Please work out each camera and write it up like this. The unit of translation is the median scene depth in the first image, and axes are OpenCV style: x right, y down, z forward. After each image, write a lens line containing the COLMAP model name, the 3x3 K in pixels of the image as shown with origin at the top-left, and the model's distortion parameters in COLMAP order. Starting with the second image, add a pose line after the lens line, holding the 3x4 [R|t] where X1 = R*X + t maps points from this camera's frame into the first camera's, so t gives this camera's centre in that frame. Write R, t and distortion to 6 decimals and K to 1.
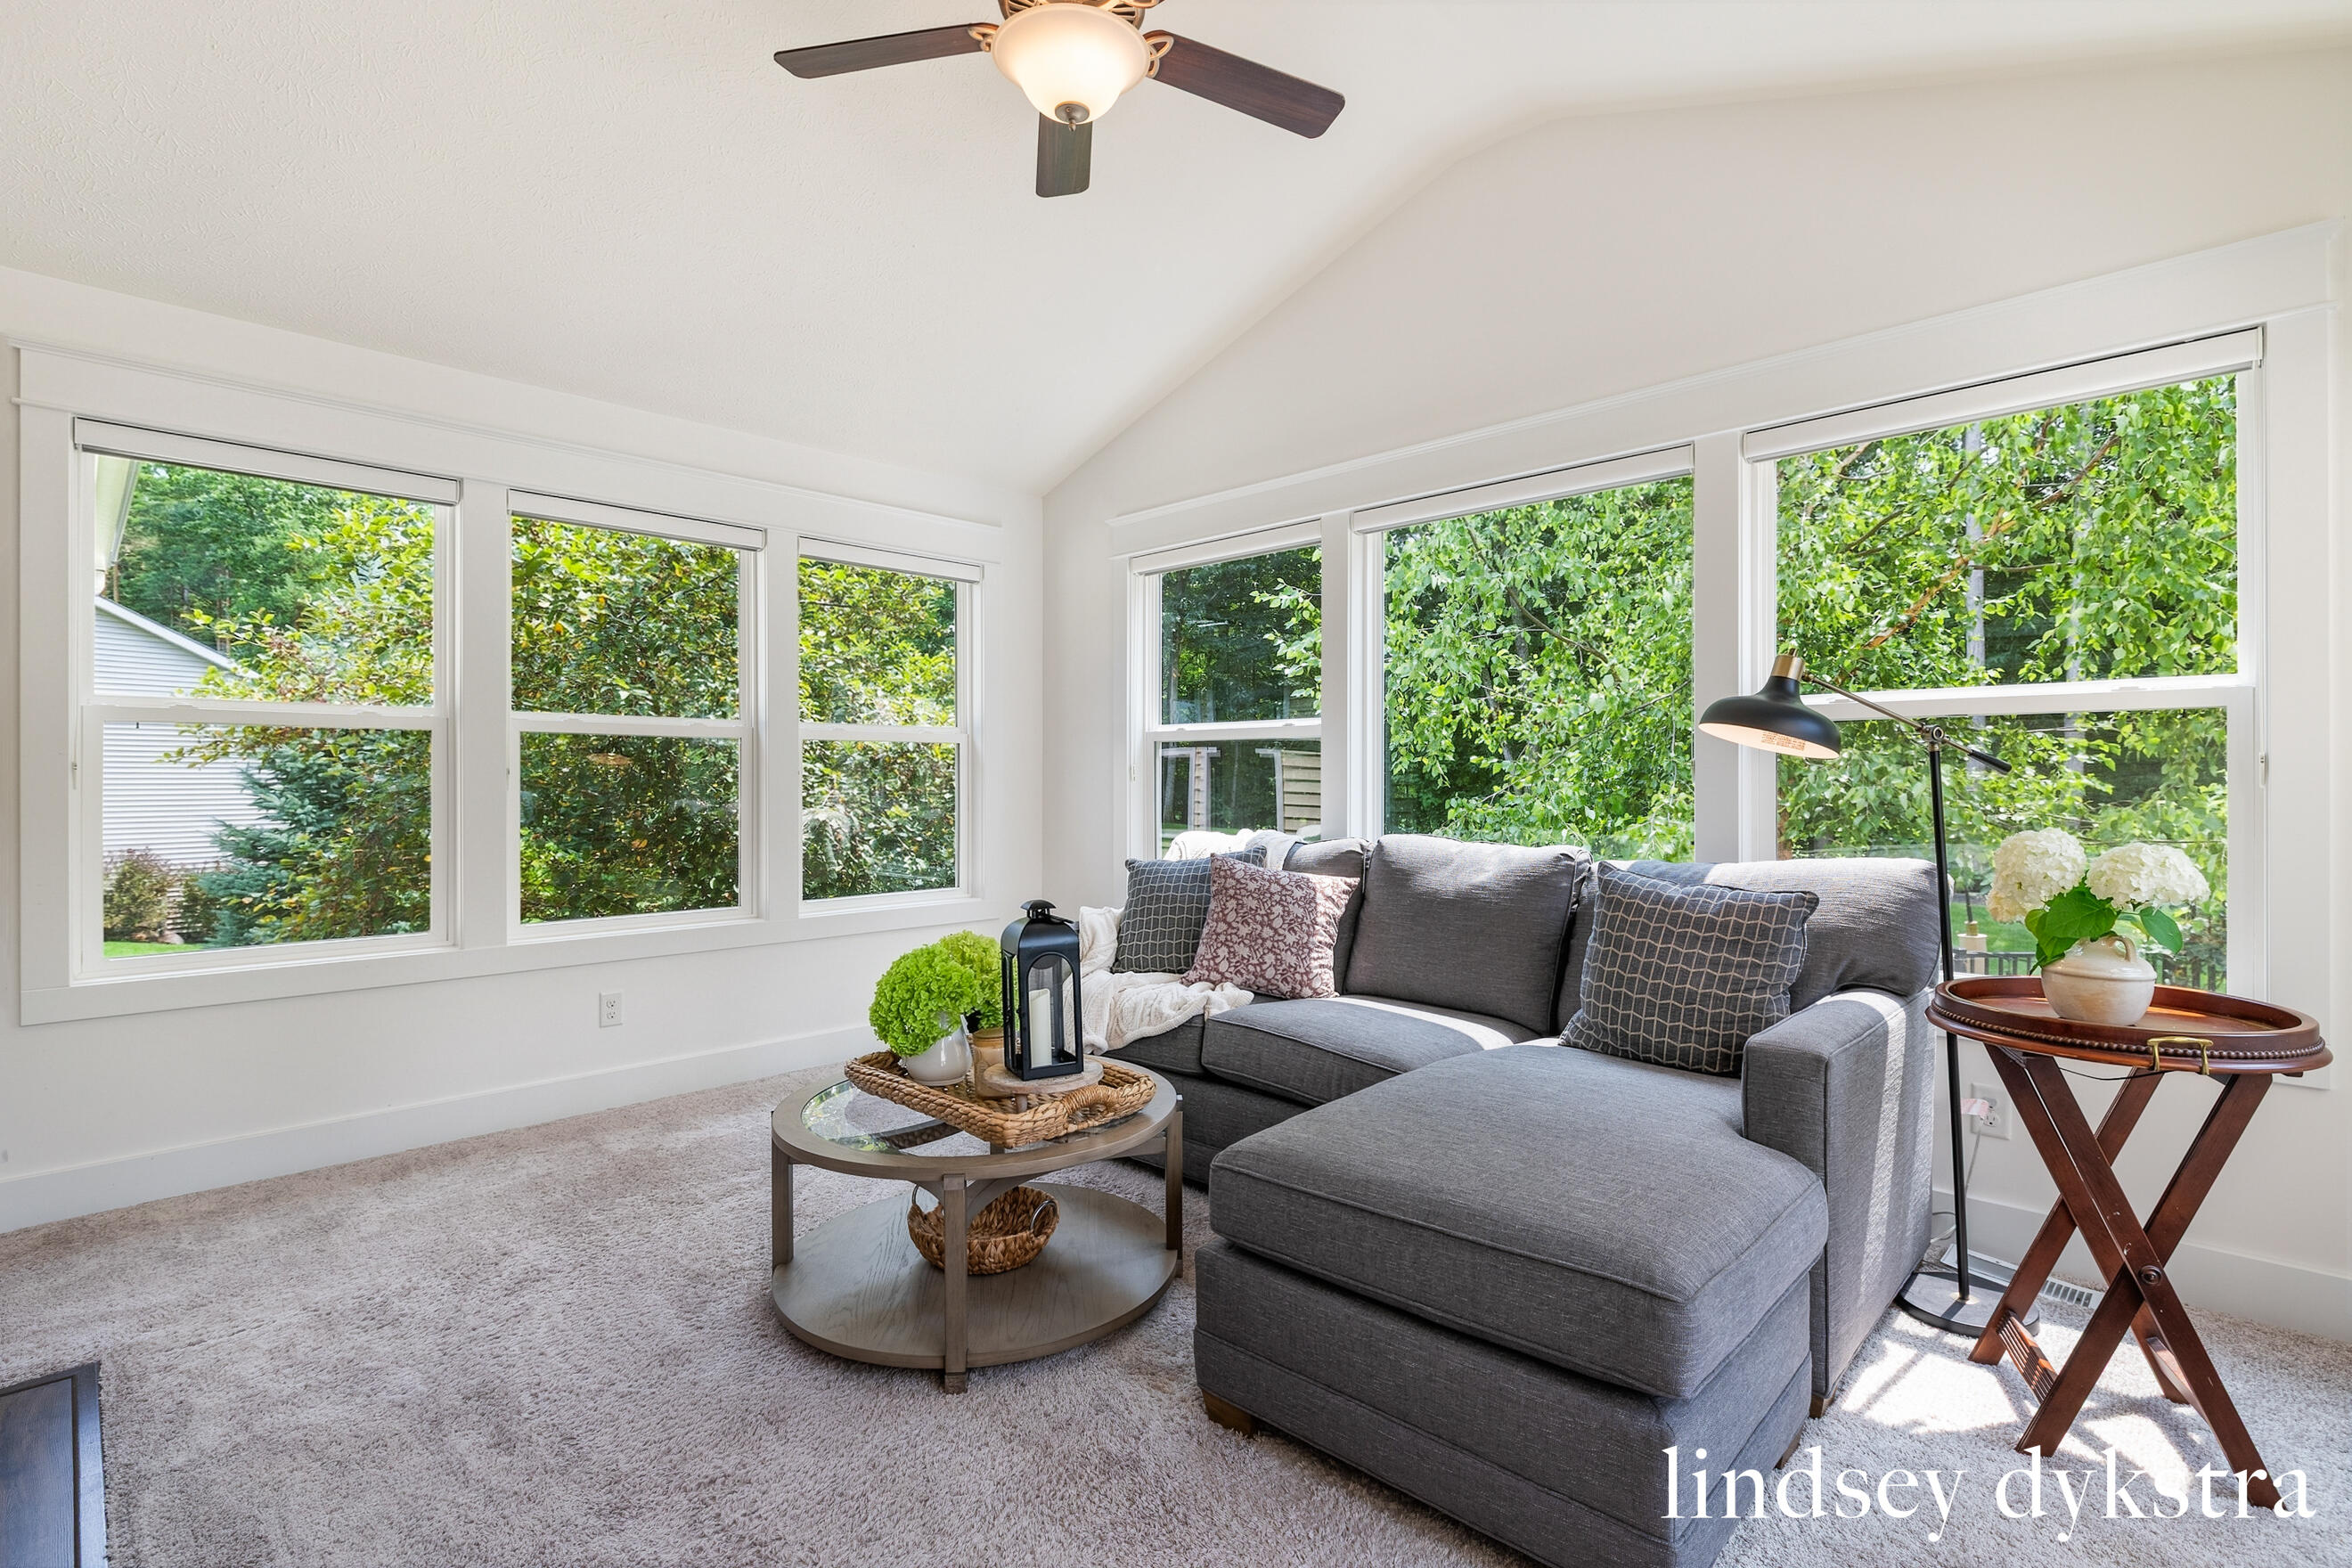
lens RADIAL K [[1100.8, 0, 1183.2], [0, 1100.8, 775.7], [0, 0, 1]] dist [-0.002926, -0.000712]
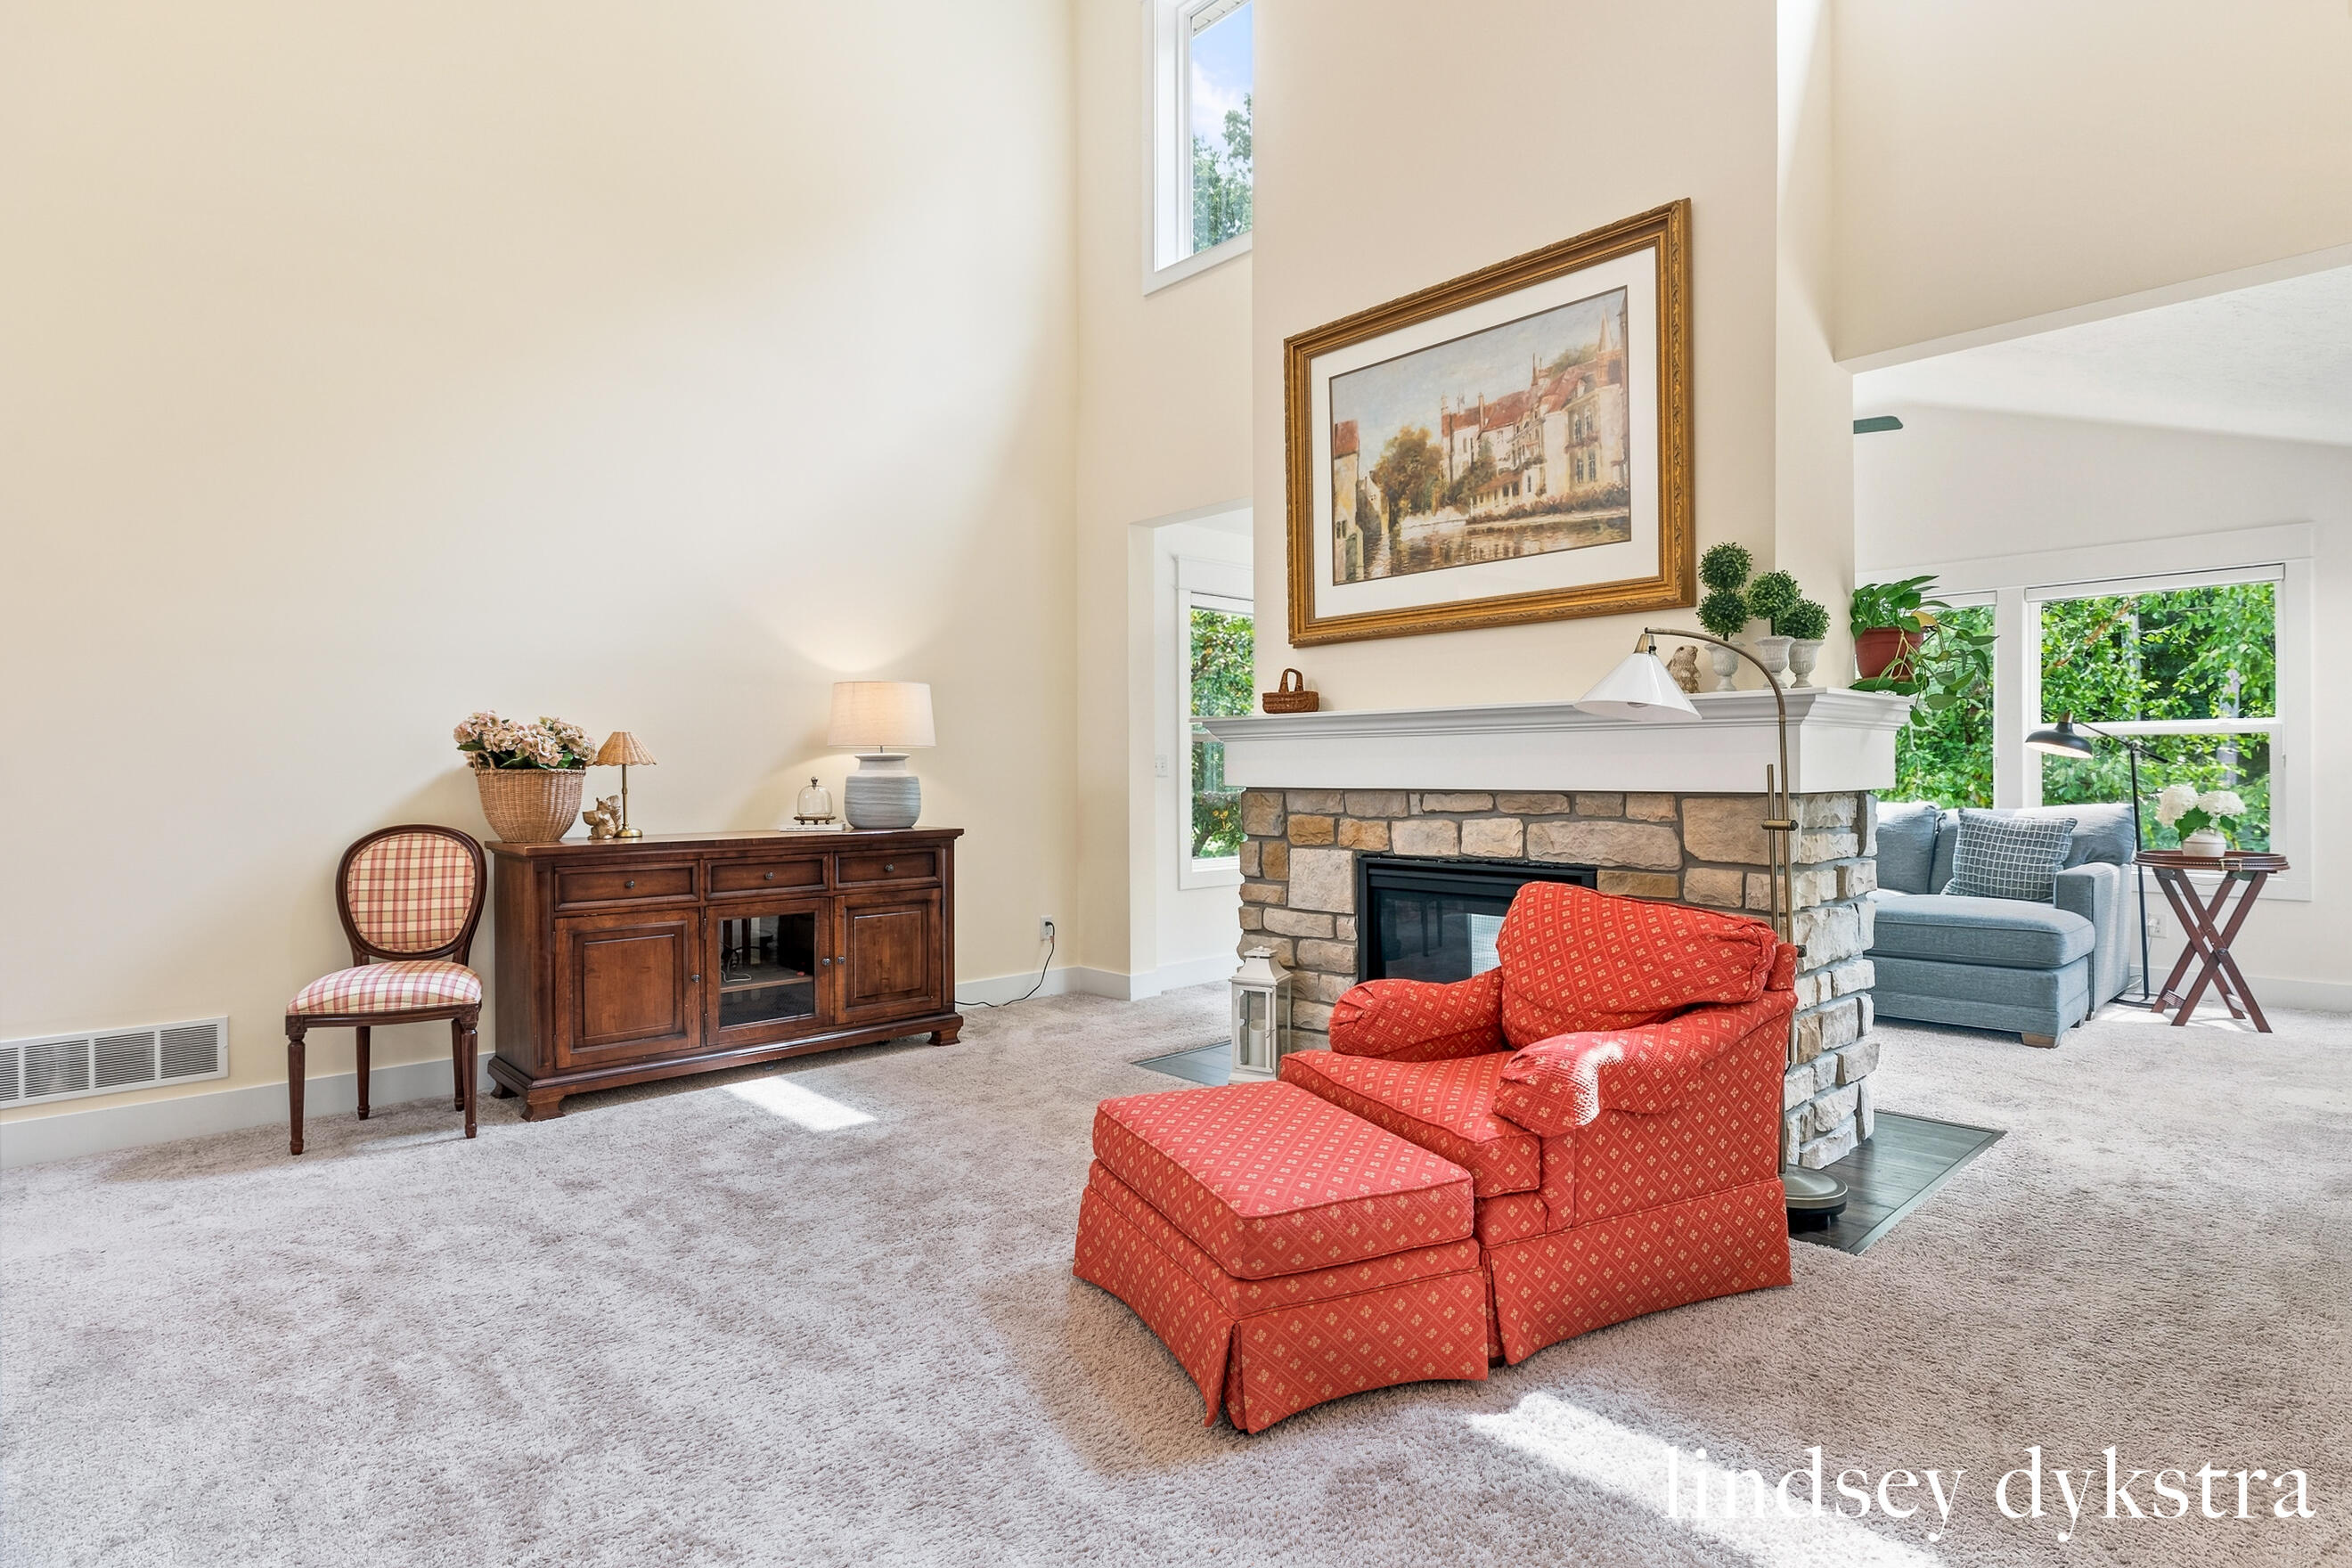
lens RADIAL K [[1204.1, 0, 1176.0], [0, 1204.1, 784.0], [0, 0, 1]] dist [-0.002668, -0.000313]
pose [[0.999122, -0.003636, -0.041732, -1.222326], [0.004245, 0.999885, 0.014527, -0.004829], [0.041675, -0.014692, 0.999023, -1.607143]]
